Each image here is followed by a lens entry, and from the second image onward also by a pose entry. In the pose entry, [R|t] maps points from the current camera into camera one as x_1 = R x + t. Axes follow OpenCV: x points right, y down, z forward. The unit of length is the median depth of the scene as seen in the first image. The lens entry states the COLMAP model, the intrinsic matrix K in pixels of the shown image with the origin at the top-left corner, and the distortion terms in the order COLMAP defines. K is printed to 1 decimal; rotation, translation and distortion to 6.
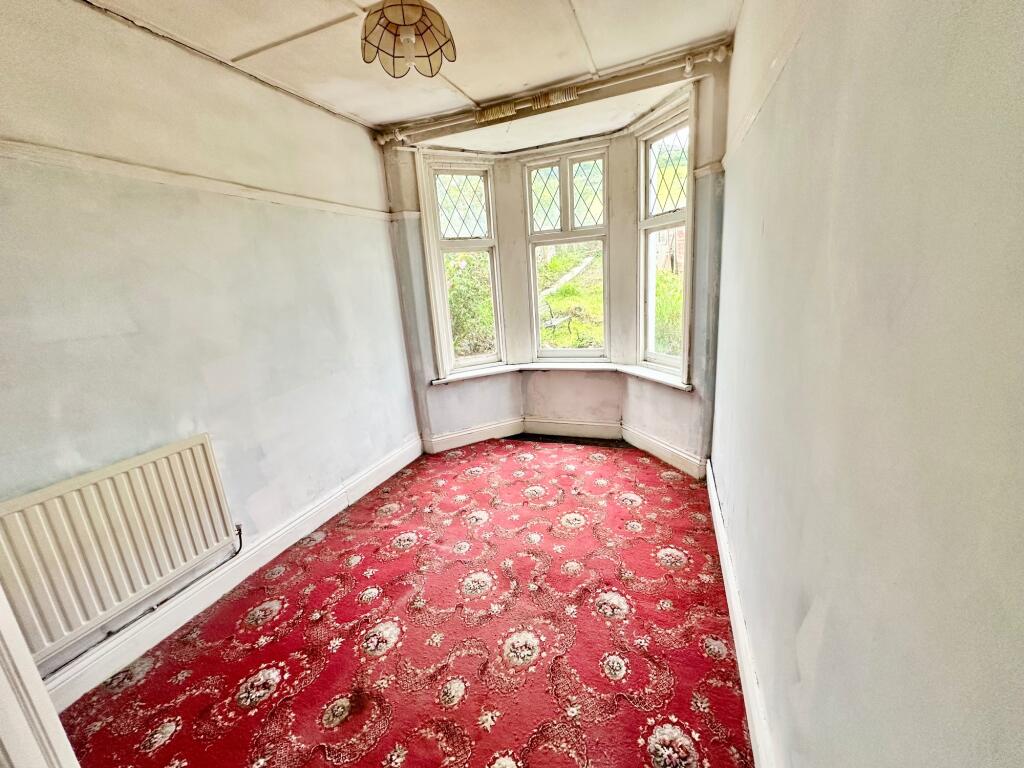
lens RADIAL K [[406.2, 0, 509.9], [0, 406.2, 383.4], [0, 0, 1]] dist [-0.004115, 0.000884]
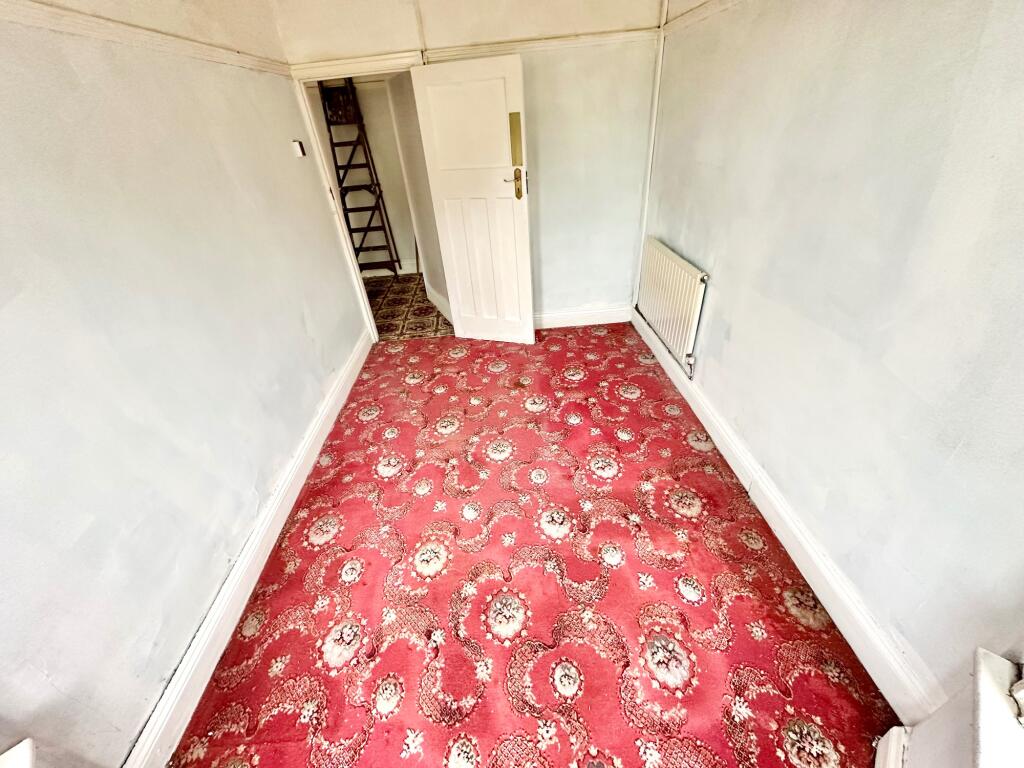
lens RADIAL K [[406.2, 0, 509.9], [0, 406.2, 383.4], [0, 0, 1]] dist [-0.004115, 0.000884]
pose [[-0.904335, 0.346735, -0.248902, 0.113690], [0.049768, 0.664833, 0.745332, -0.492275], [0.423911, 0.661643, -0.618488, 1.517007]]
